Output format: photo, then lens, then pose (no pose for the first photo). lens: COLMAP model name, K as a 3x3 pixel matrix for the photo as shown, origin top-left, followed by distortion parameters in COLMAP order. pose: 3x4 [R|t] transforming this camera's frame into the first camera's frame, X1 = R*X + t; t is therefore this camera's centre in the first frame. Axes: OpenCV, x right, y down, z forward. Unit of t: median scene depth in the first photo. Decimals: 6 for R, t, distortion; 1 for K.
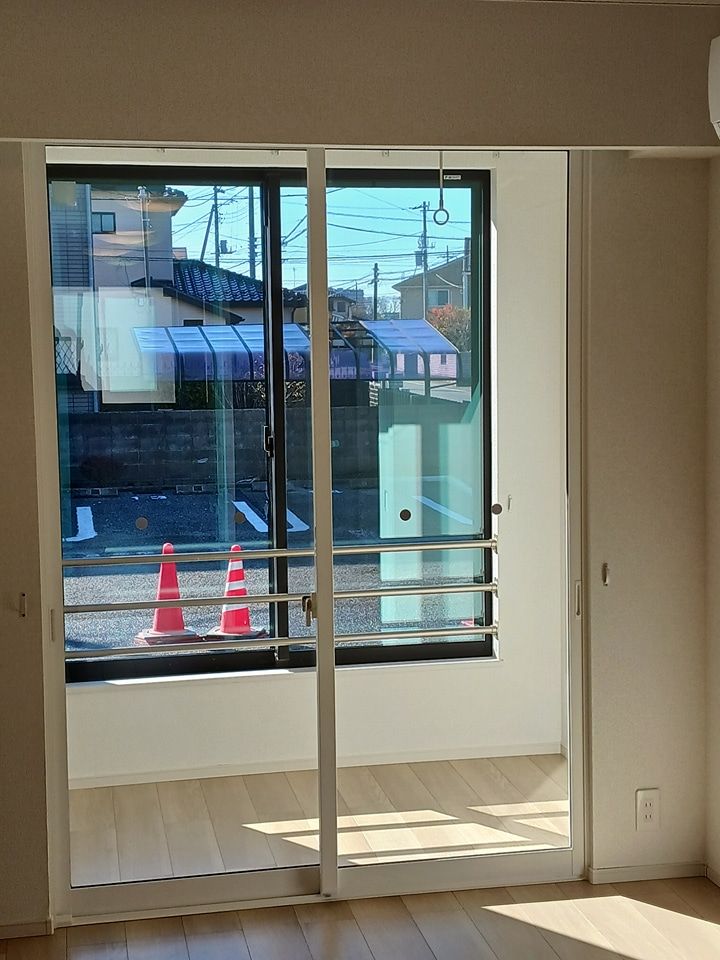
lens RADIAL K [[1471.6, 0, 360.0], [0, 1471.6, 480.0], [0, 0, 1]] dist [0.370377, -0.016438]
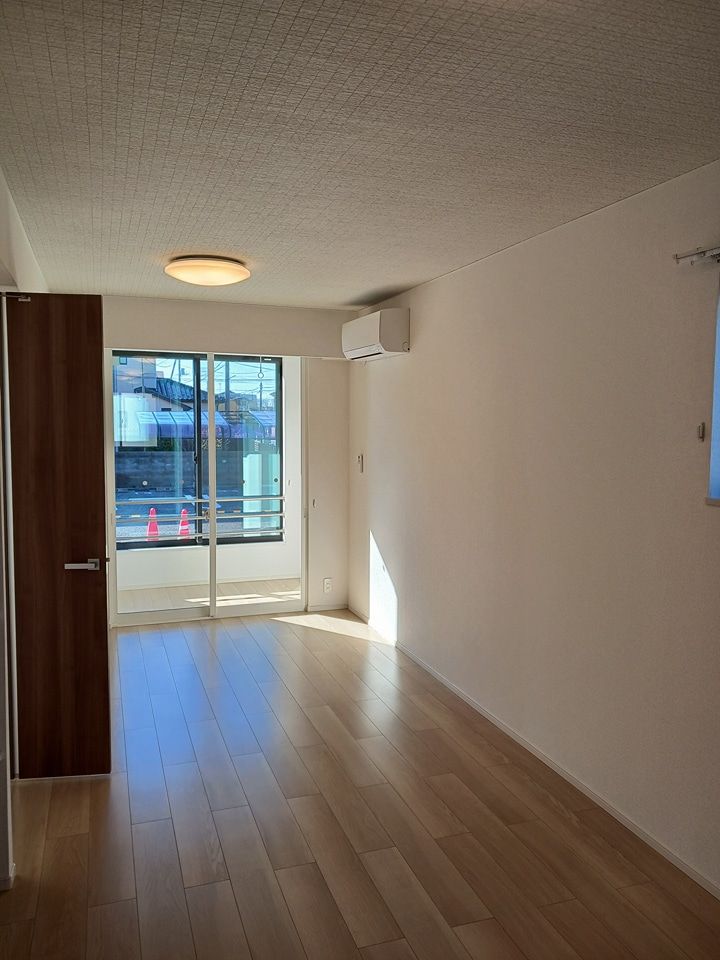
lens RADIAL K [[758.7, 0, 360.0], [0, 758.7, 480.0], [0, 0, 1]] dist [0.230359, -0.000757]
pose [[0.990992, 0.006604, 0.133761, 0.024061], [-0.004293, 0.999837, -0.017560, 0.018418], [-0.133855, 0.016828, 0.990858, -0.195587]]
